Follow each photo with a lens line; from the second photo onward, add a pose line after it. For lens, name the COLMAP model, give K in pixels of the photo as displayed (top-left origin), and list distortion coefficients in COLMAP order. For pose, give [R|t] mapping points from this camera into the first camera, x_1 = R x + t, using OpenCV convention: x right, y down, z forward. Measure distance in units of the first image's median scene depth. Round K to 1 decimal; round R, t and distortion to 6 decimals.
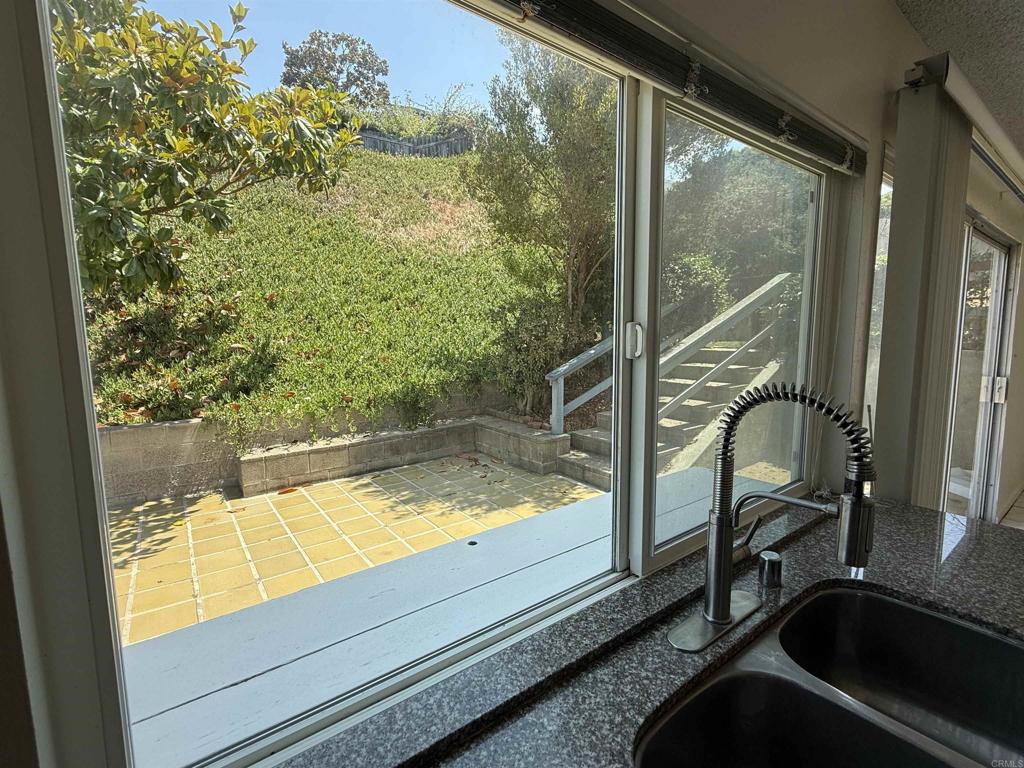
lens RADIAL K [[464.4, 0, 515.2], [0, 464.4, 384.9], [0, 0, 1]] dist [-0.003376, -0.000039]
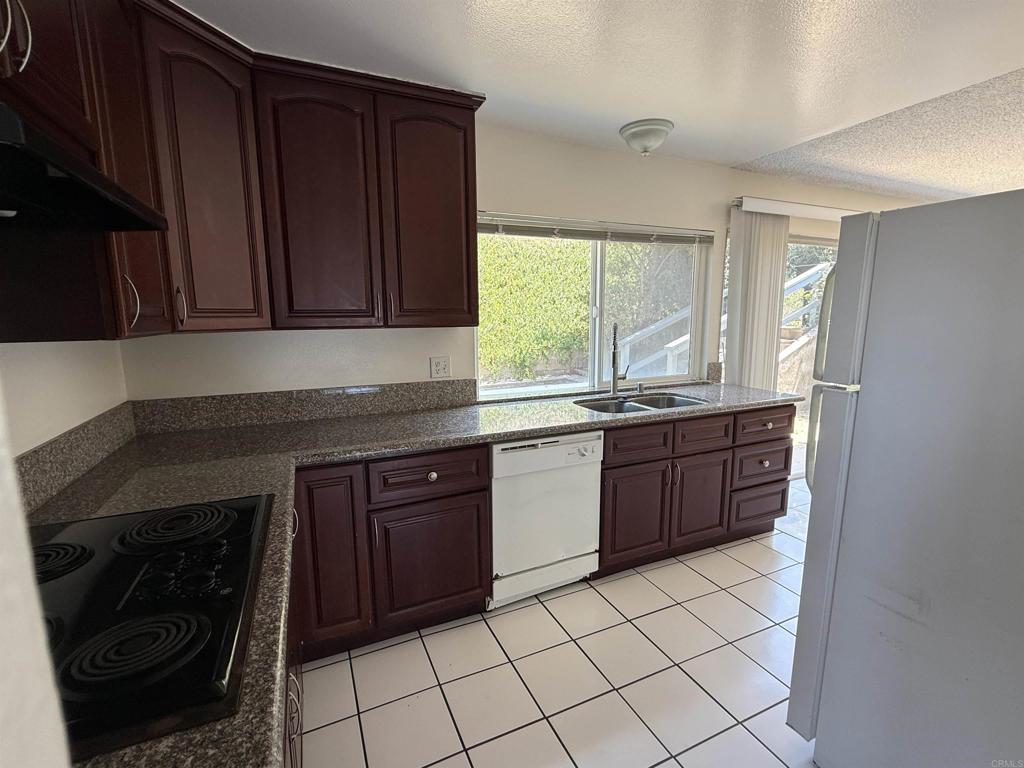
lens RADIAL K [[464.4, 0, 511.0], [0, 464.4, 387.1], [0, 0, 1]] dist [-0.003376, -0.000039]
pose [[0.973217, 0.039824, -0.226412, 0.051505], [-0.029676, 0.998404, 0.048051, 0.035289], [0.227964, -0.040045, 0.972846, -0.272690]]
